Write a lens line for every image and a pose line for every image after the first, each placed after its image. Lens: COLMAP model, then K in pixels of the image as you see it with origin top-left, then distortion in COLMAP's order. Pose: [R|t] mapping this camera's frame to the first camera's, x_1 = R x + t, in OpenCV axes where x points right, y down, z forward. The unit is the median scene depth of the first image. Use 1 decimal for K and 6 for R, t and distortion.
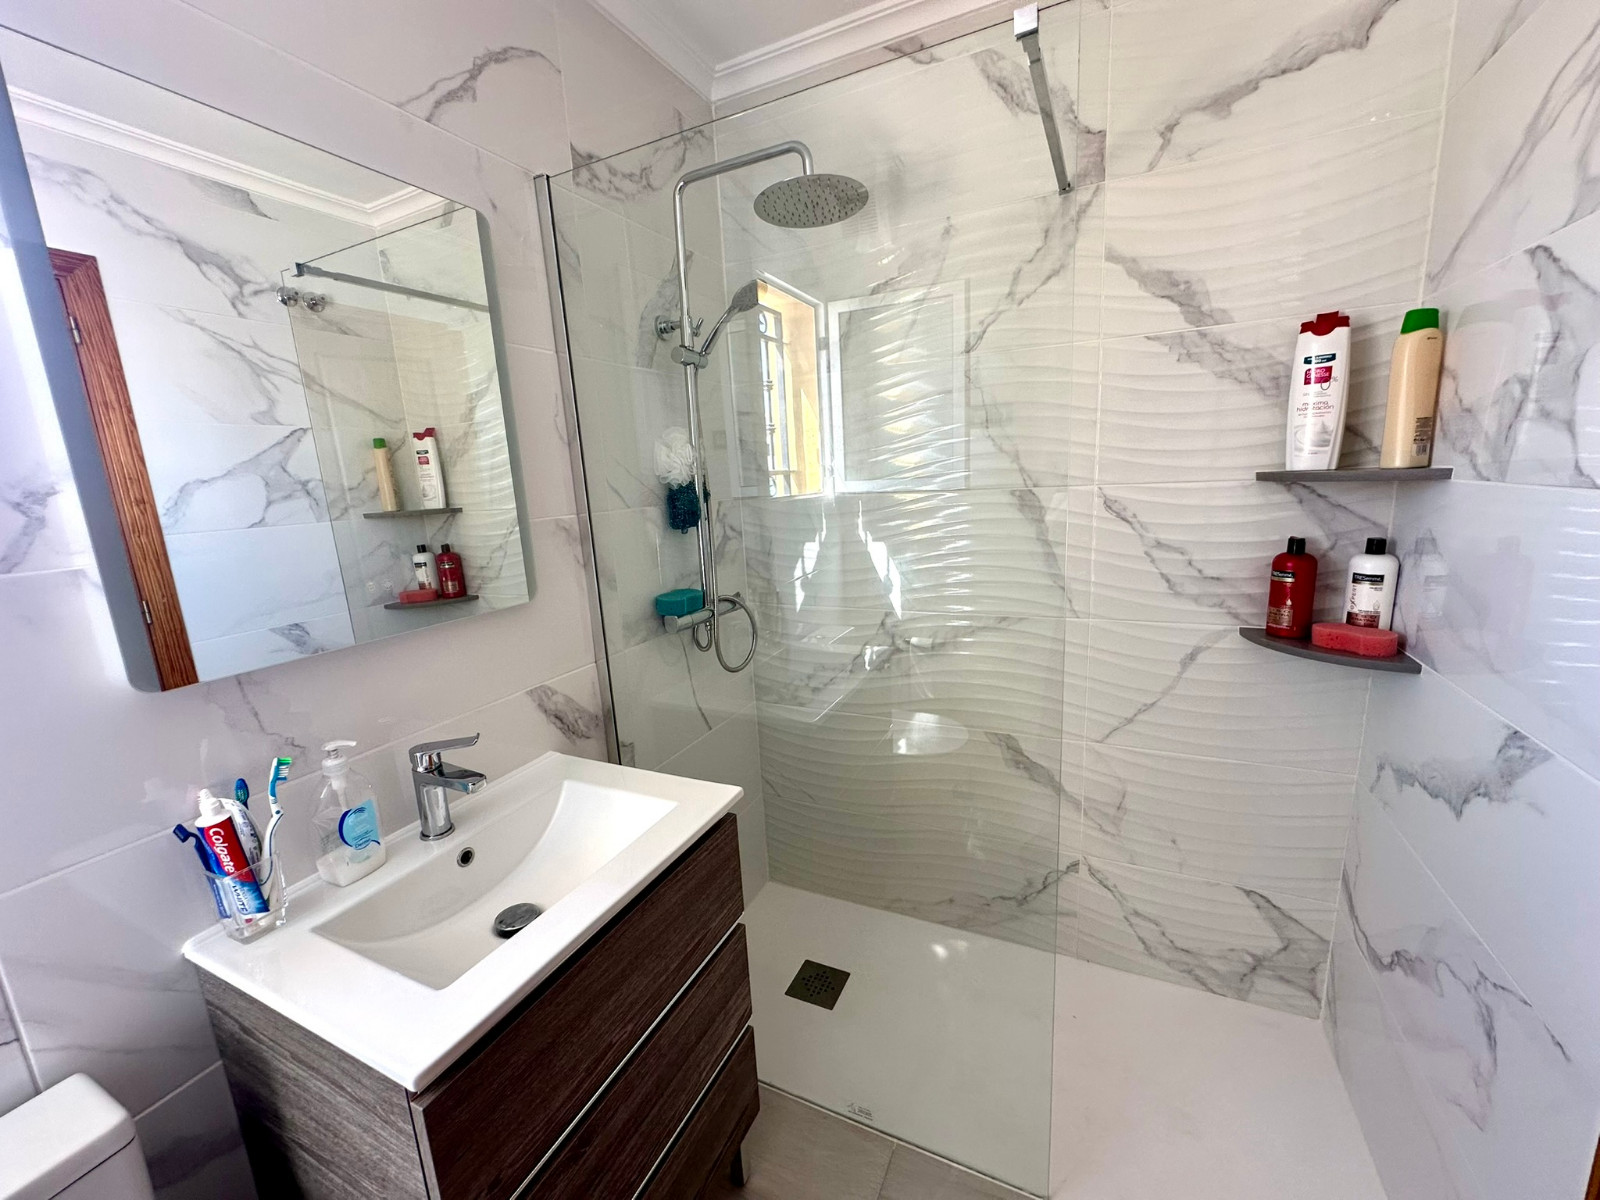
lens RADIAL K [[636.9, 0, 801.2], [0, 636.9, 601.3], [0, 0, 1]] dist [-0.001961, 0.000224]
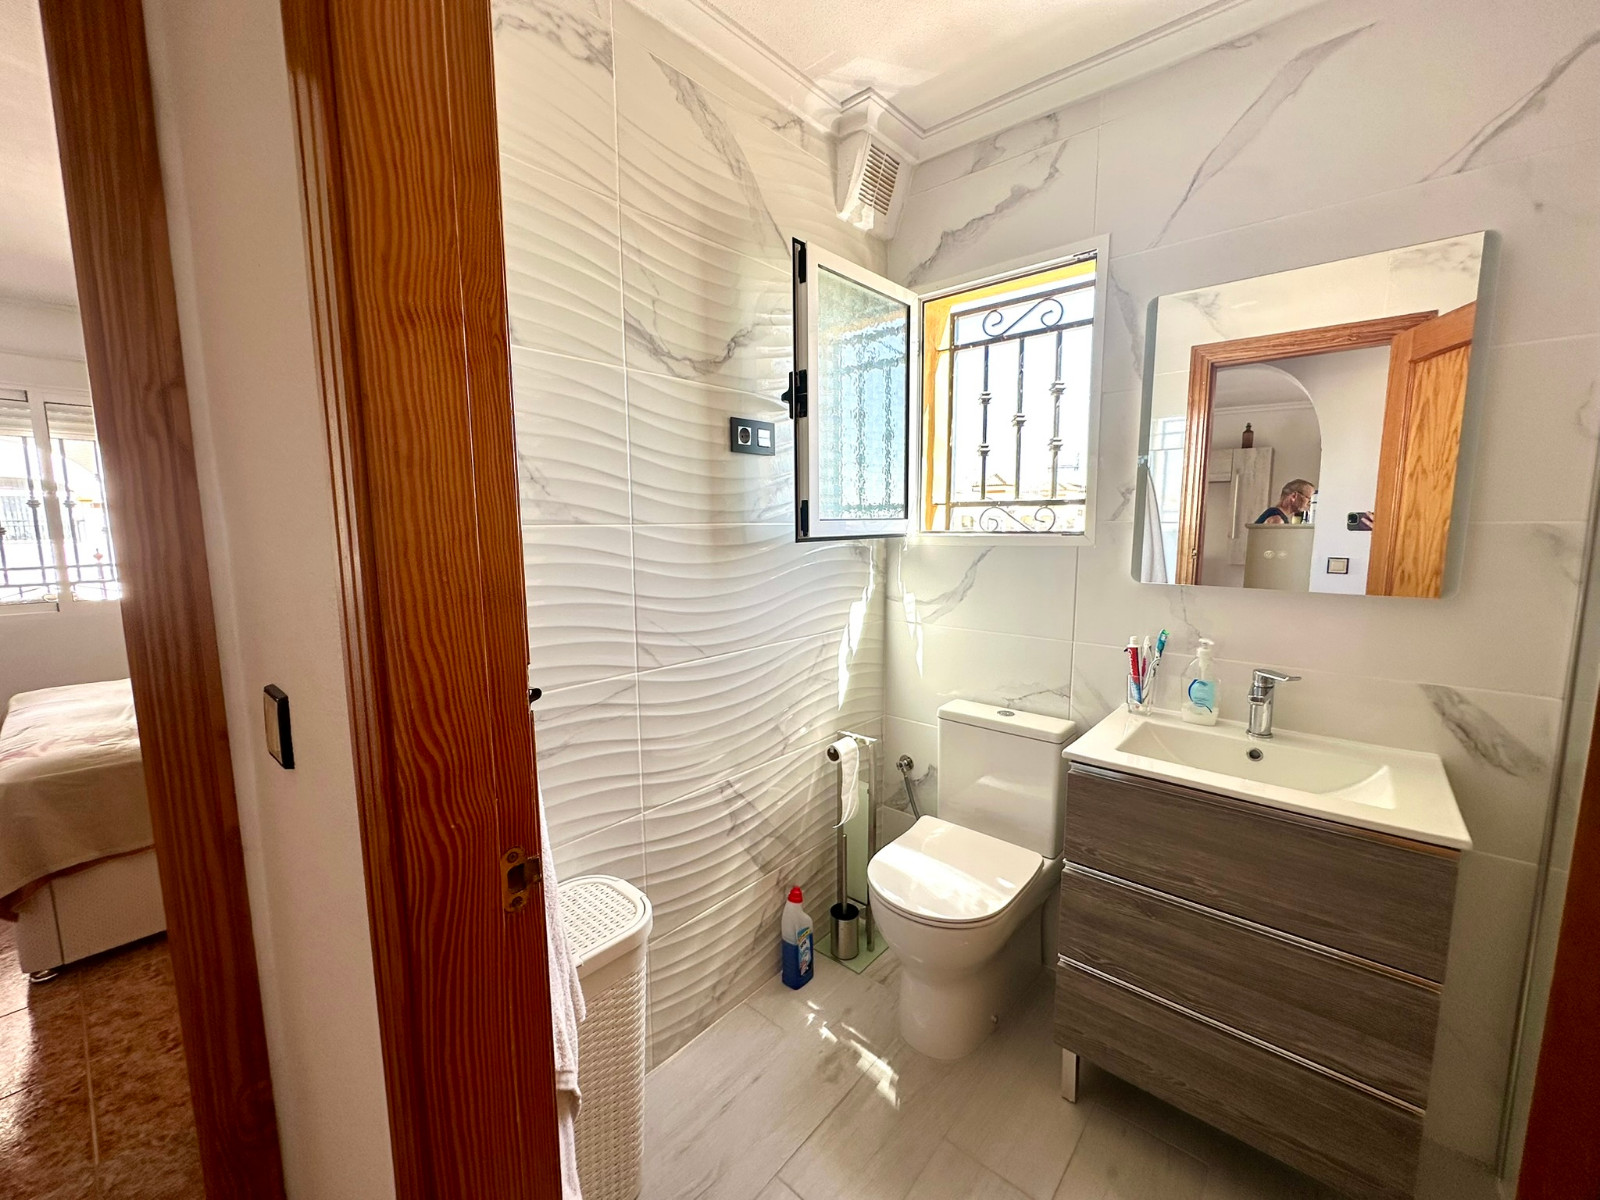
lens RADIAL K [[636.9, 0, 799.7], [0, 636.9, 603.0], [0, 0, 1]] dist [-0.001961, 0.000224]
pose [[-0.257402, 0.170274, -0.951184, 0.953943], [-0.177019, 0.959385, 0.219646, -0.040305], [0.949952, 0.224915, -0.216806, 0.280795]]
